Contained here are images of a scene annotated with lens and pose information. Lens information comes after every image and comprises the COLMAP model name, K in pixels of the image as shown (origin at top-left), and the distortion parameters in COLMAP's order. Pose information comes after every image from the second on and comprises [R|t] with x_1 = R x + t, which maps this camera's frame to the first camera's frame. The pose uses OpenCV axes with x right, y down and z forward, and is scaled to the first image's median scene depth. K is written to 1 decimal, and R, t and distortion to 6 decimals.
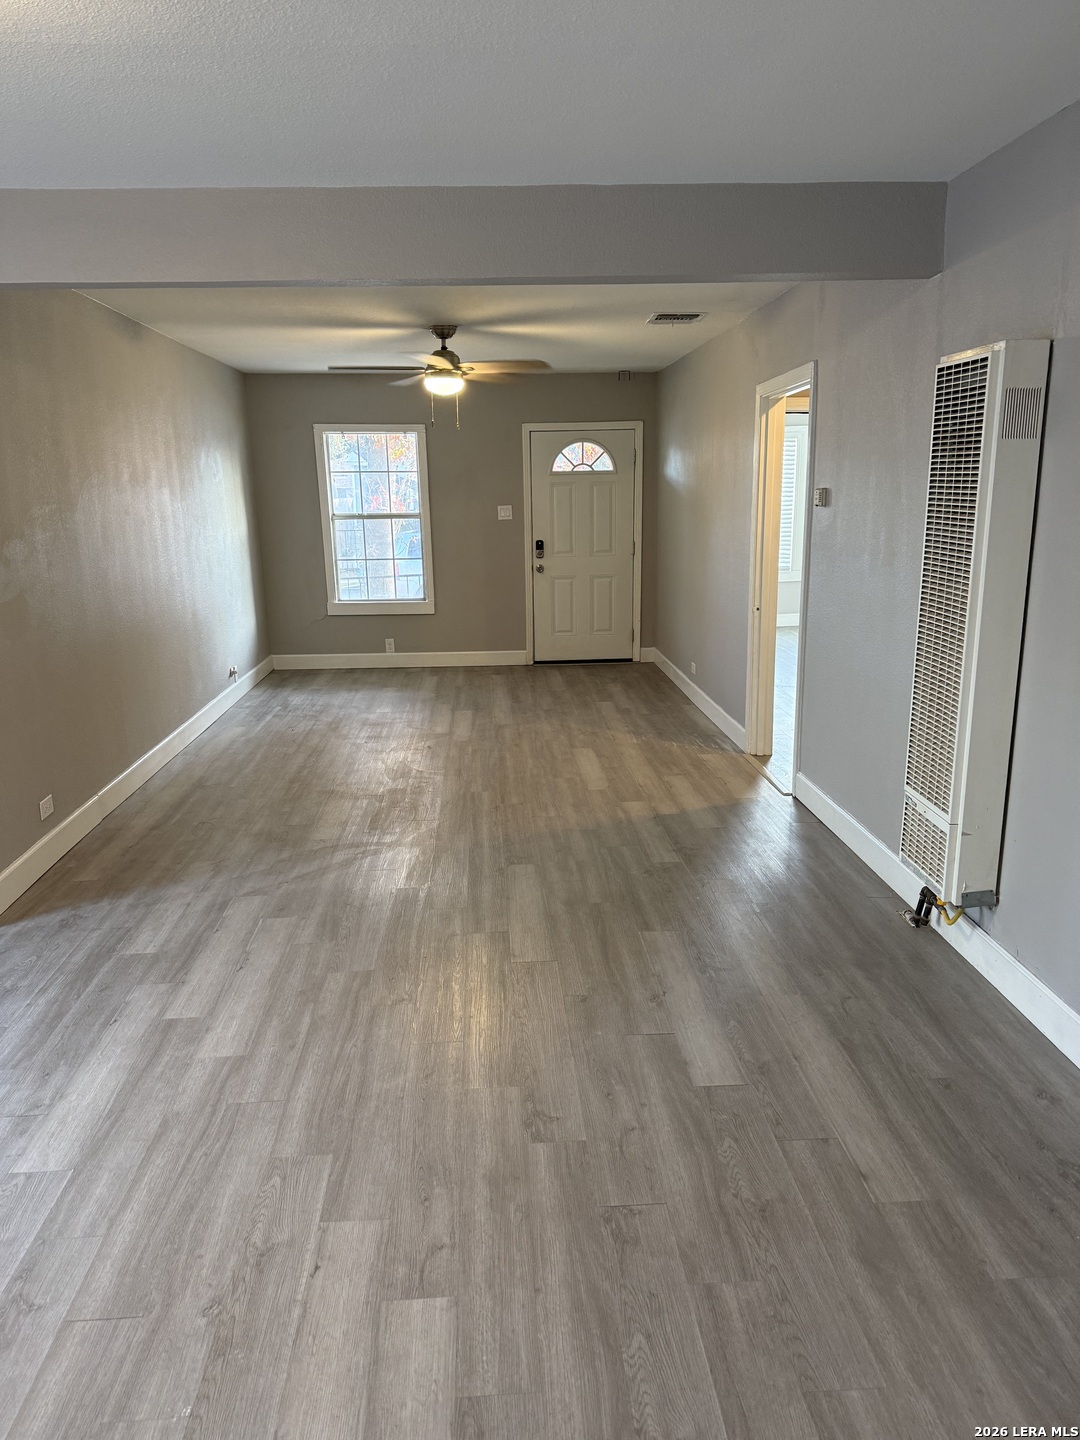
lens RADIAL K [[1007.3, 0, 540.0], [0, 1007.3, 720.0], [0, 0, 1]] dist [0.066331, -0.082537]
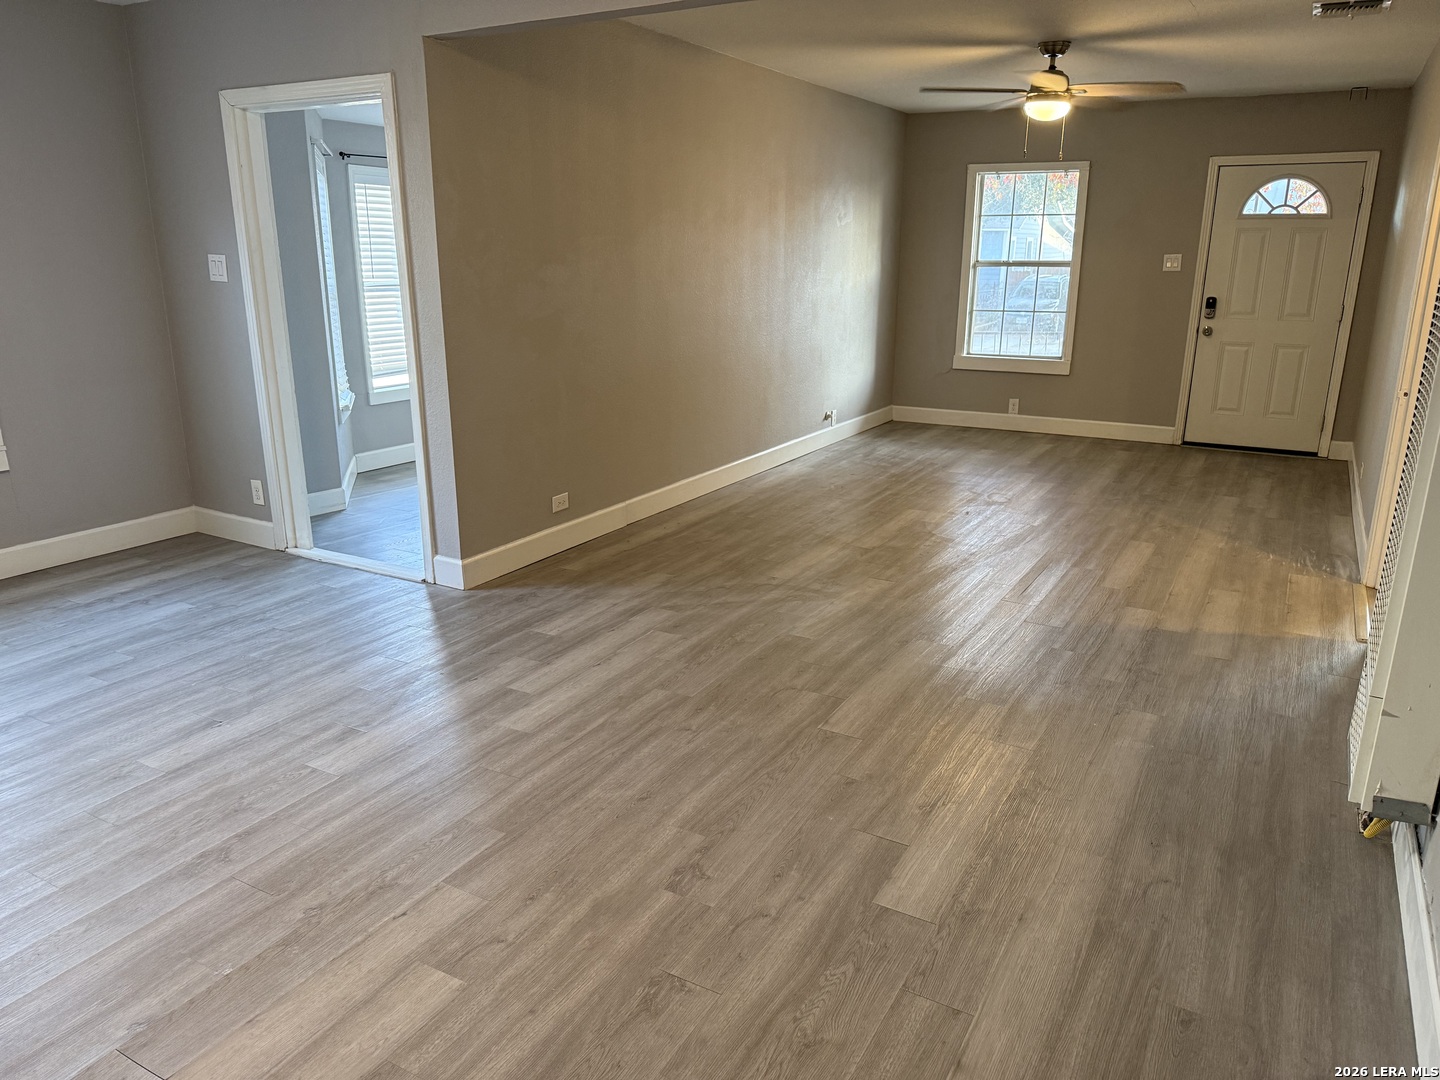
lens RADIAL K [[1024.6, 0, 702.4], [0, 1024.6, 518.3], [0, 0, 1]] dist [0.133345, -0.212489]
pose [[0.835485, 0.158802, -0.526067, 0.256950], [-0.141841, 0.987213, 0.072740, -0.002836], [0.530892, 0.013845, 0.847326, 0.099163]]
